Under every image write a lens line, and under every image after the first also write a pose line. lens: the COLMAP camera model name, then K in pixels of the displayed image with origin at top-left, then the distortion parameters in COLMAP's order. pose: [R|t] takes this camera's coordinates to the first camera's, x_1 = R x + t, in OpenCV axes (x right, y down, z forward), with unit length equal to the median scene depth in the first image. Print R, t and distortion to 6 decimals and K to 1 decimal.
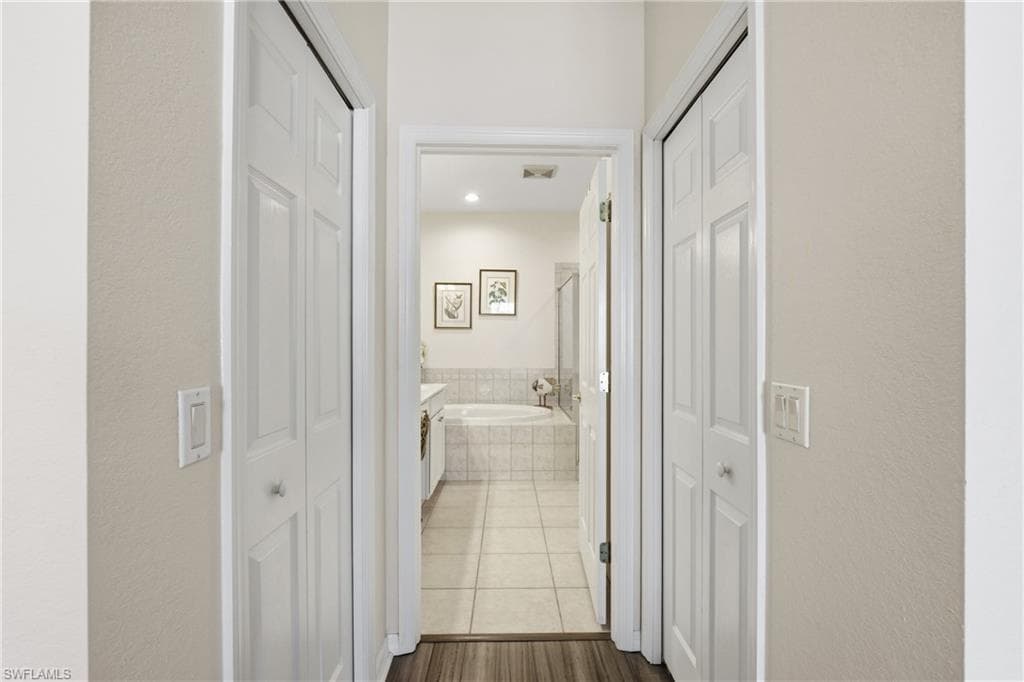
lens RADIAL K [[475.8, 0, 513.4], [0, 475.8, 343.2], [0, 0, 1]] dist [-0.012987, -0.000183]
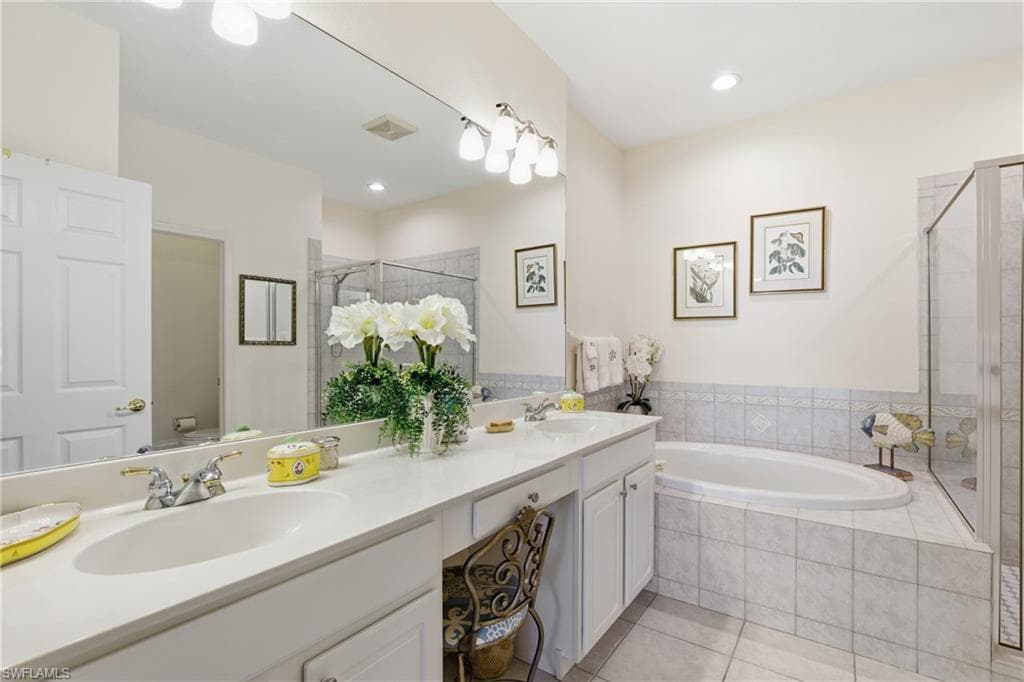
lens RADIAL K [[475.8, 0, 510.7], [0, 475.8, 346.6], [0, 0, 1]] dist [-0.012987, -0.000183]
pose [[0.811814, 0.000082, -0.583915, 0.030223], [0.002352, 0.999991, 0.003409, 0.002506], [0.583911, -0.004141, 0.811807, 0.368569]]
